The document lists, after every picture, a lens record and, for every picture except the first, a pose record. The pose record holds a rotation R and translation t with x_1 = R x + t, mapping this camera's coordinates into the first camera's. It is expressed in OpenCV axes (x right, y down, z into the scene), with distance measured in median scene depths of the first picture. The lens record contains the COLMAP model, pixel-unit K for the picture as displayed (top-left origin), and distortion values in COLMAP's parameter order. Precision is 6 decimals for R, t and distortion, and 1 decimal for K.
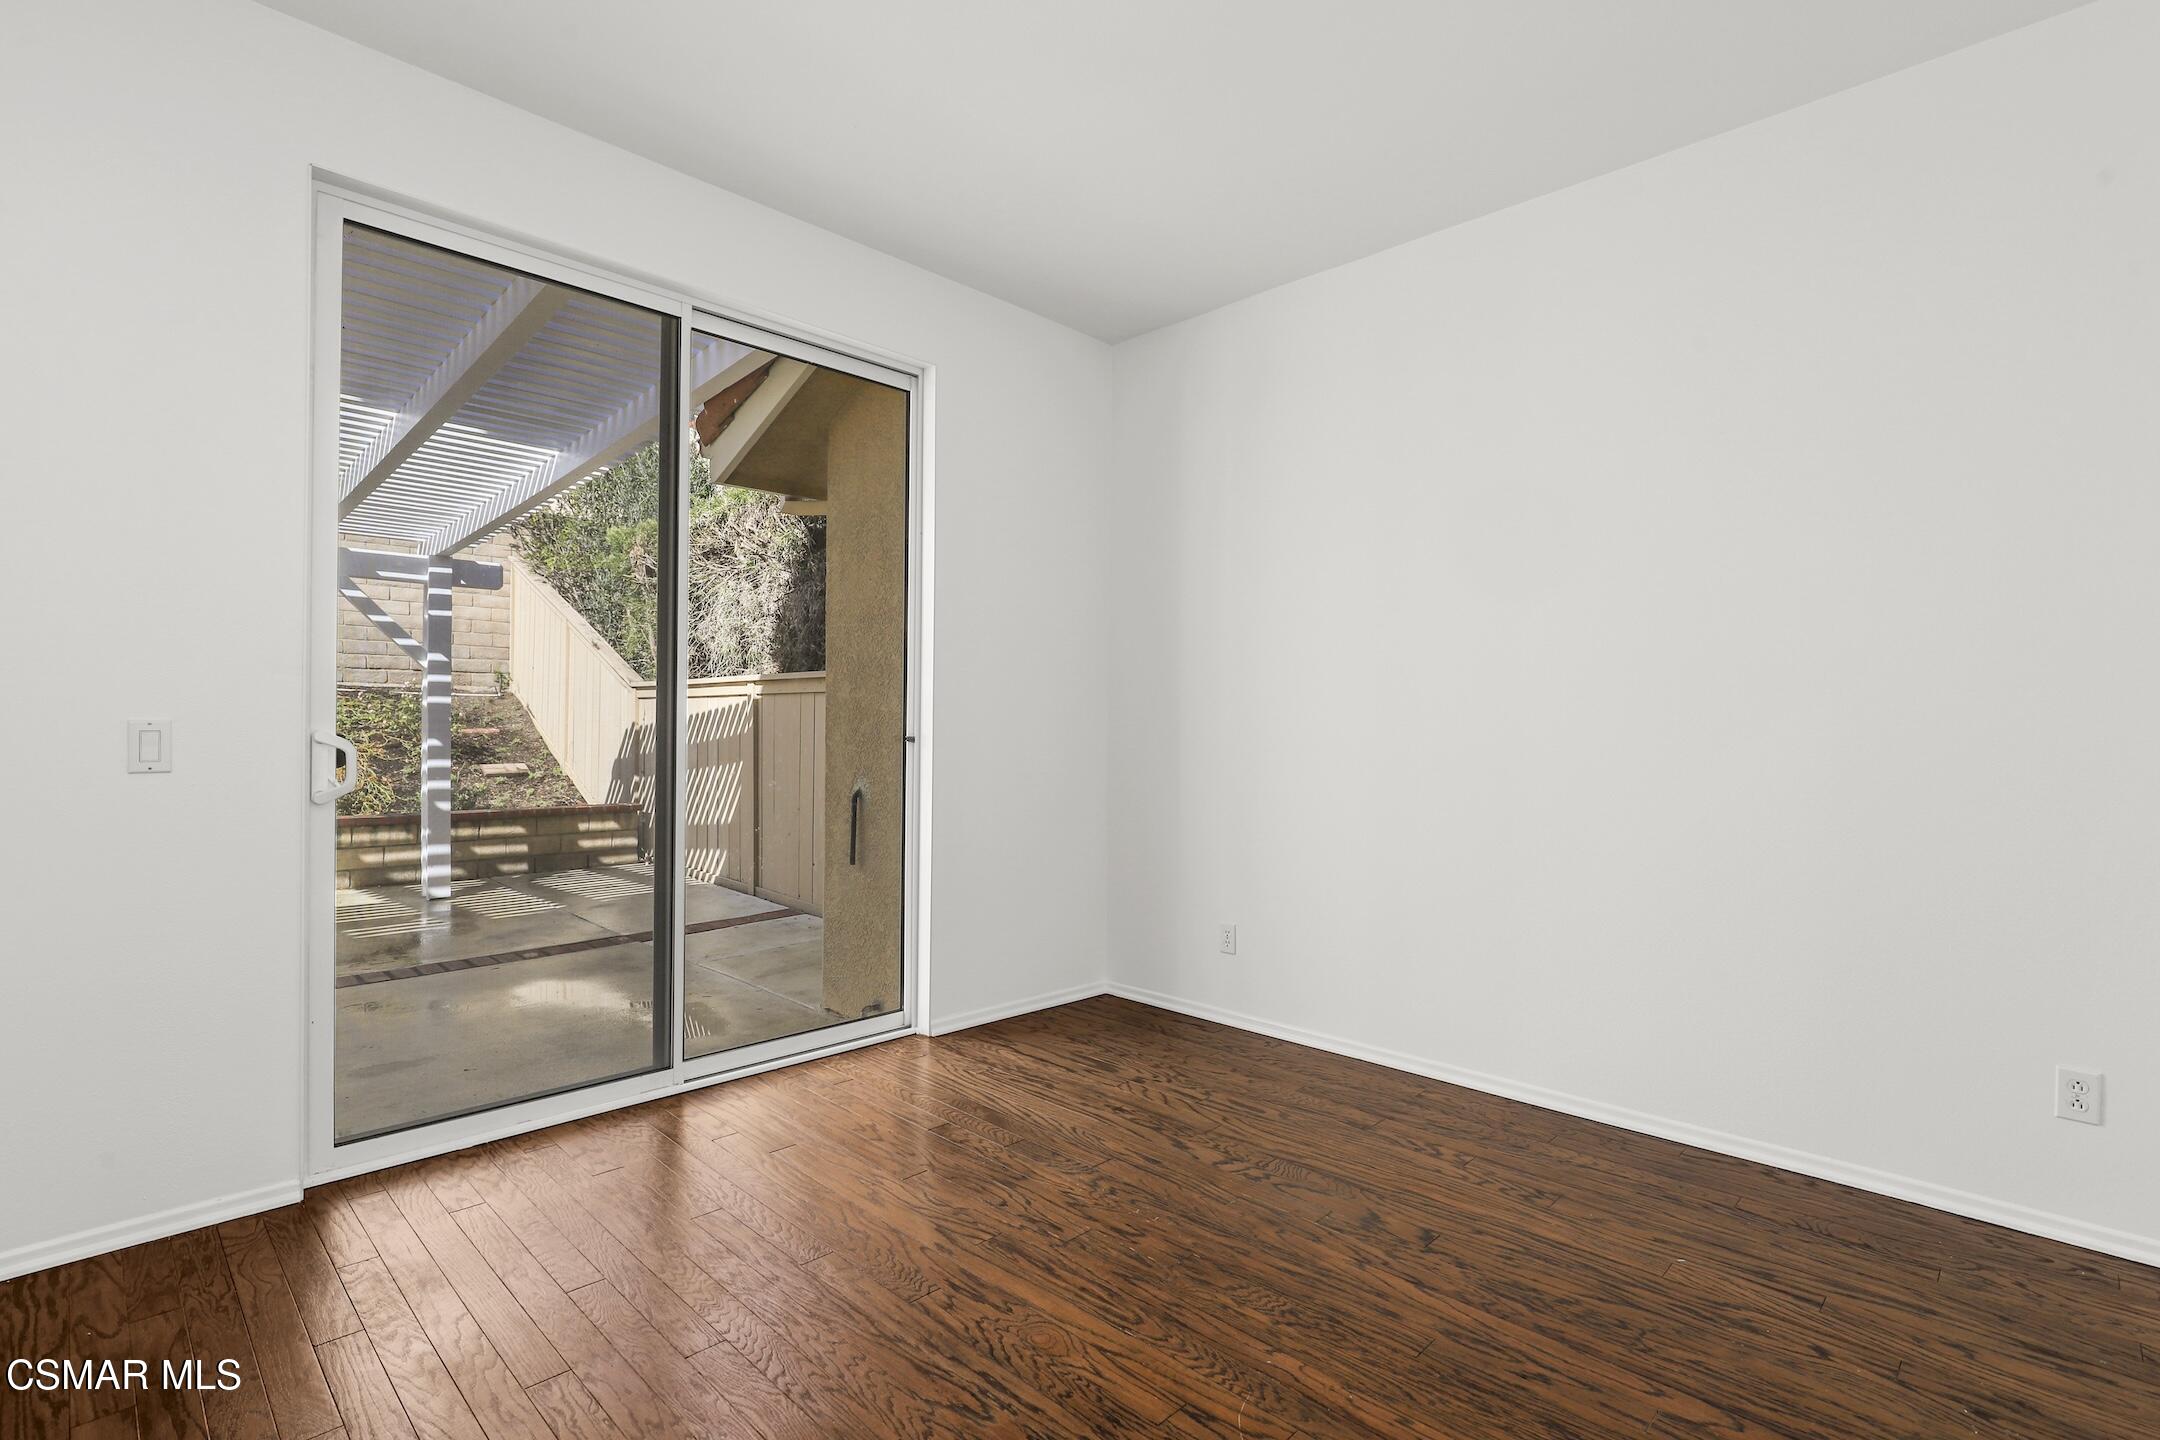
lens RADIAL K [[999.5, 0, 1078.2], [0, 999.5, 724.3], [0, 0, 1]] dist [-0.004006, 0.000559]
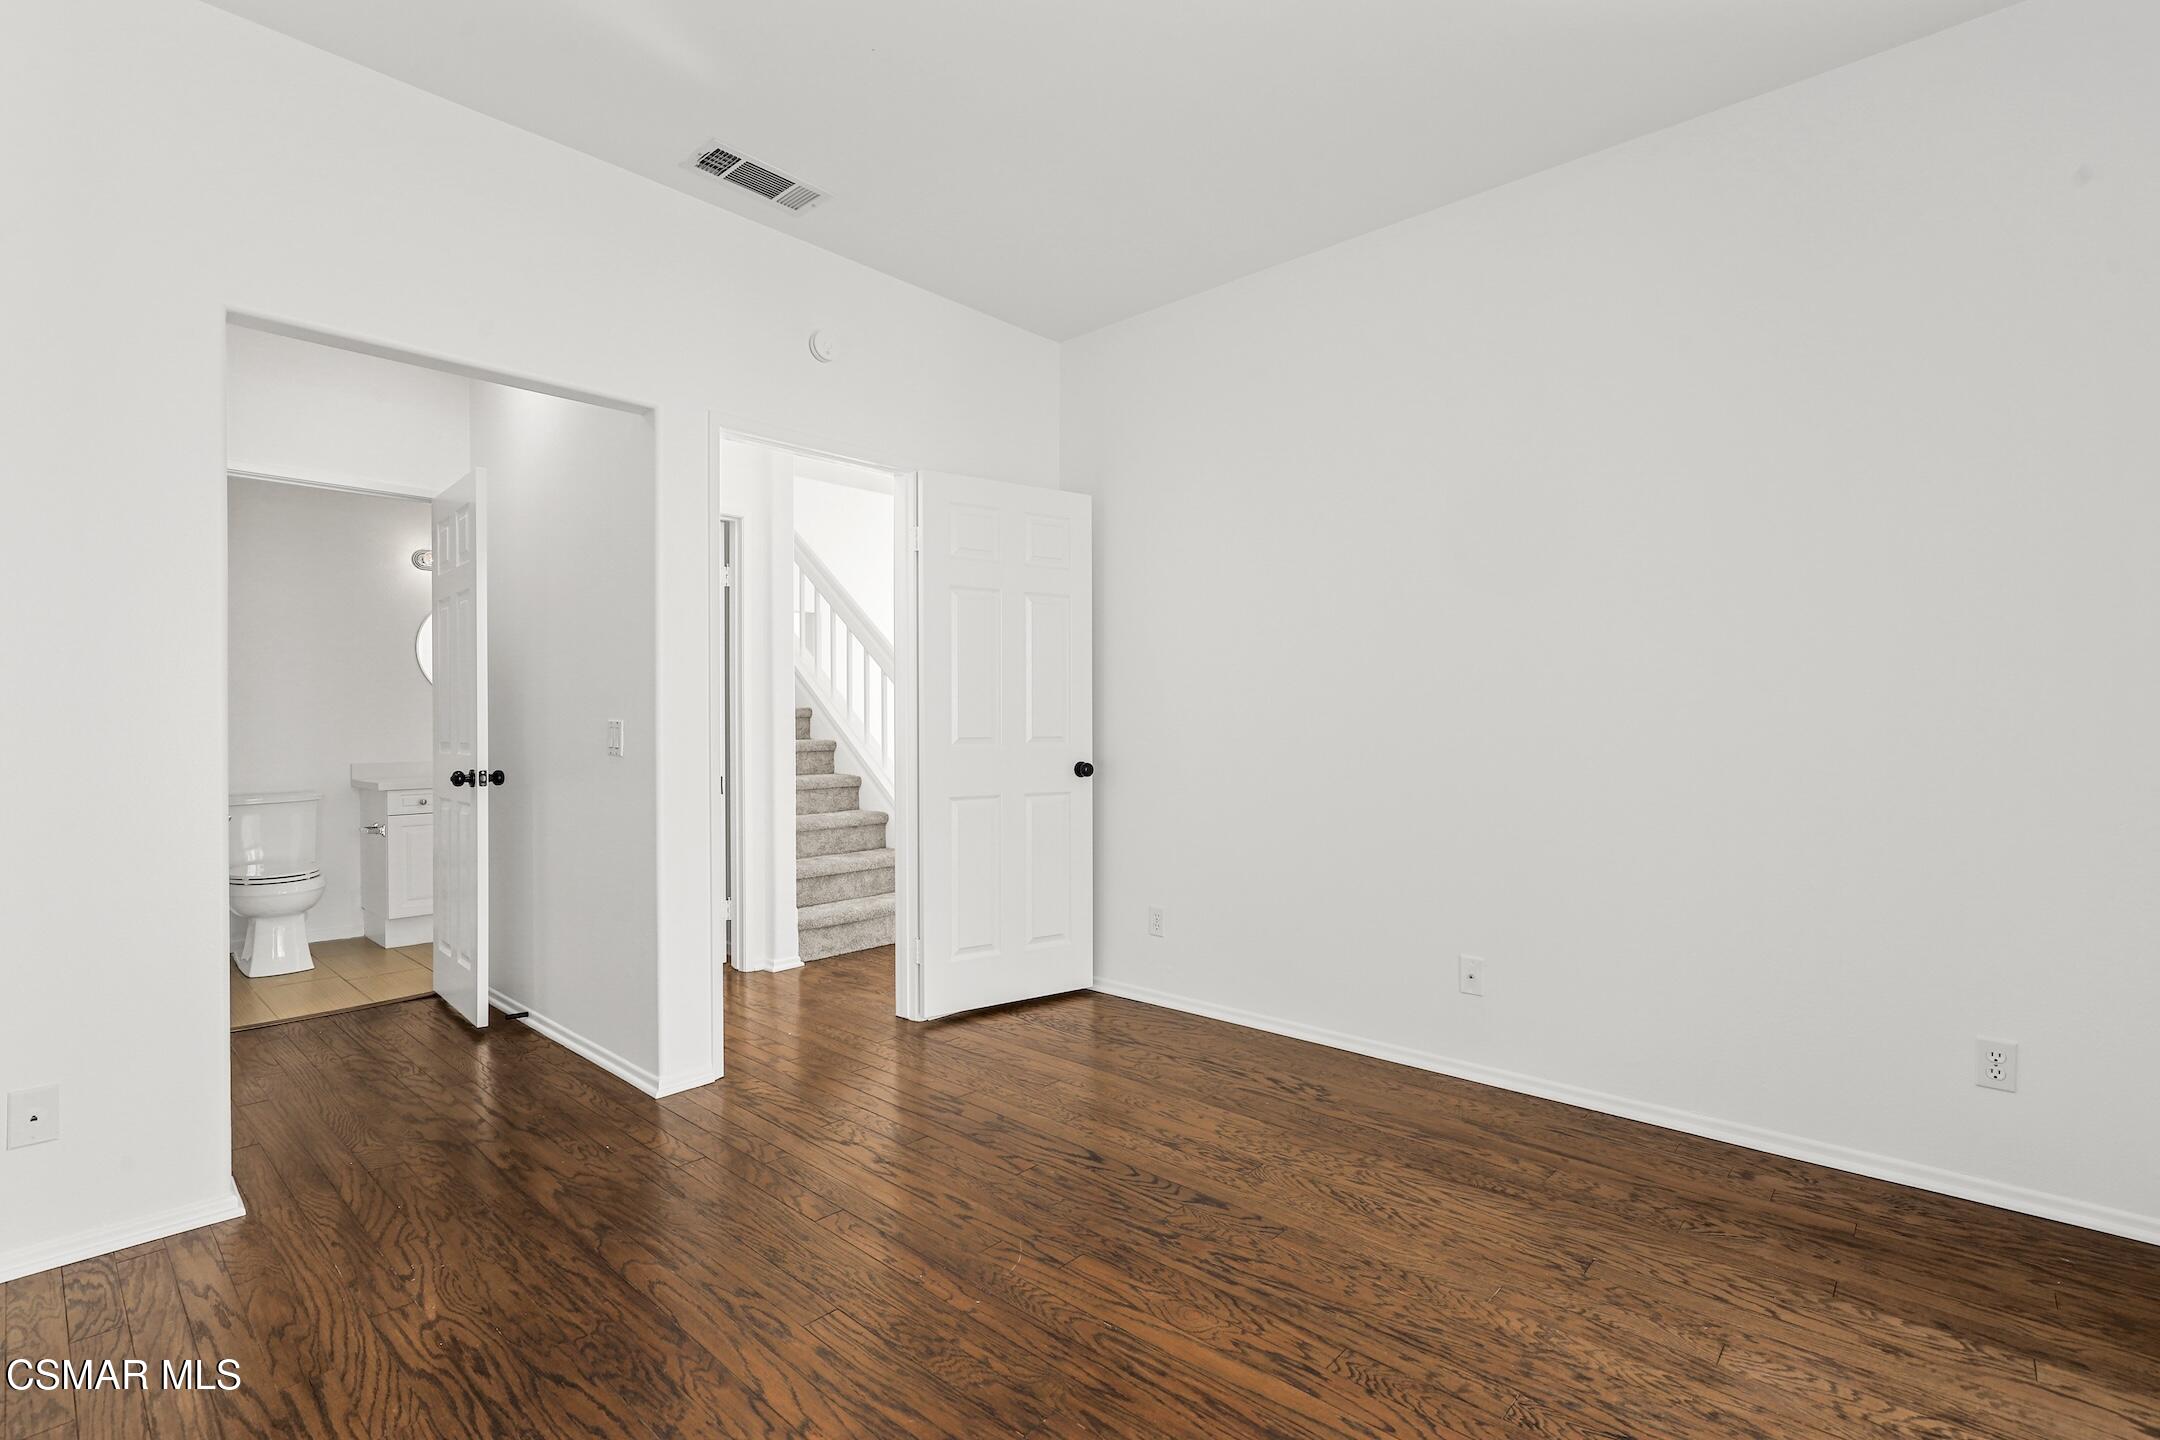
lens RADIAL K [[999.5, 0, 1081.9], [0, 999.5, 721.4], [0, 0, 1]] dist [-0.004006, 0.000559]
pose [[-0.999035, -0.007226, -0.043321, 0.123217], [-0.007064, 0.999968, -0.003884, 0.009902], [0.043348, -0.003575, -0.999054, 1.986232]]
